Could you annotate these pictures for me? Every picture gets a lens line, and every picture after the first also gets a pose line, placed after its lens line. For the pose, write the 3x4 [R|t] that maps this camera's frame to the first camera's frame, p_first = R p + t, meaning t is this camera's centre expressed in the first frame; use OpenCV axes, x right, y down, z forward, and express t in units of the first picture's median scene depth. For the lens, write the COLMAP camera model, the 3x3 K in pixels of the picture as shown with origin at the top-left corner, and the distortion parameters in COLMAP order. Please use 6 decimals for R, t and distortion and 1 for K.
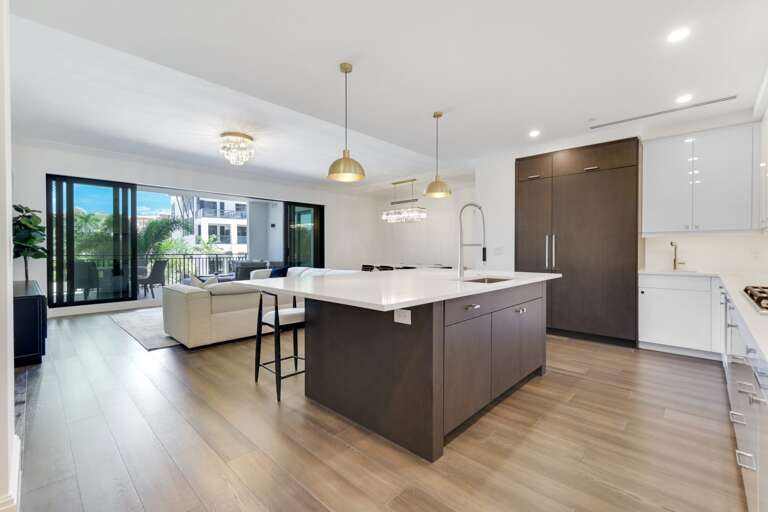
lens RADIAL K [[332.5, 0, 384.0], [0, 332.5, 256.0], [0, 0, 1]] dist [-0.011602, 0.000252]
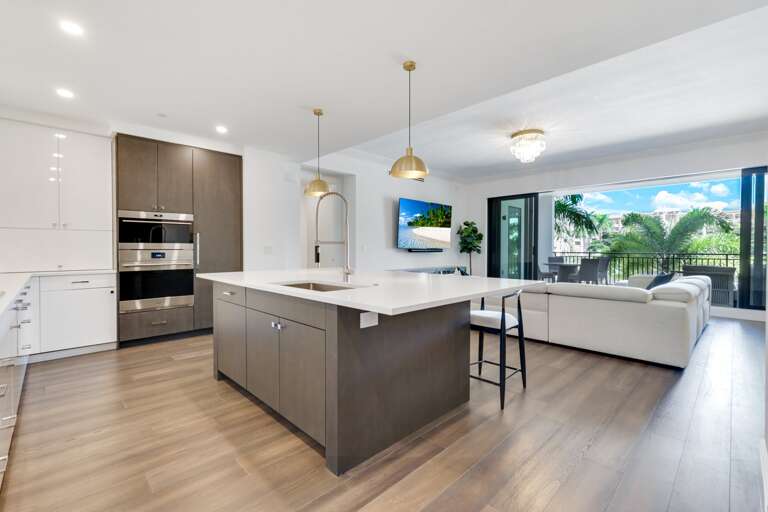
lens RADIAL K [[341.8, 0, 384.0], [0, 341.8, 256.0], [0, 0, 1]] dist [0.002008, 0.000032]
pose [[-0.035255, 0.021538, -0.999146, 1.137522], [-0.017436, 0.999602, 0.022163, -0.022168], [0.999226, 0.018202, -0.034865, 1.193380]]
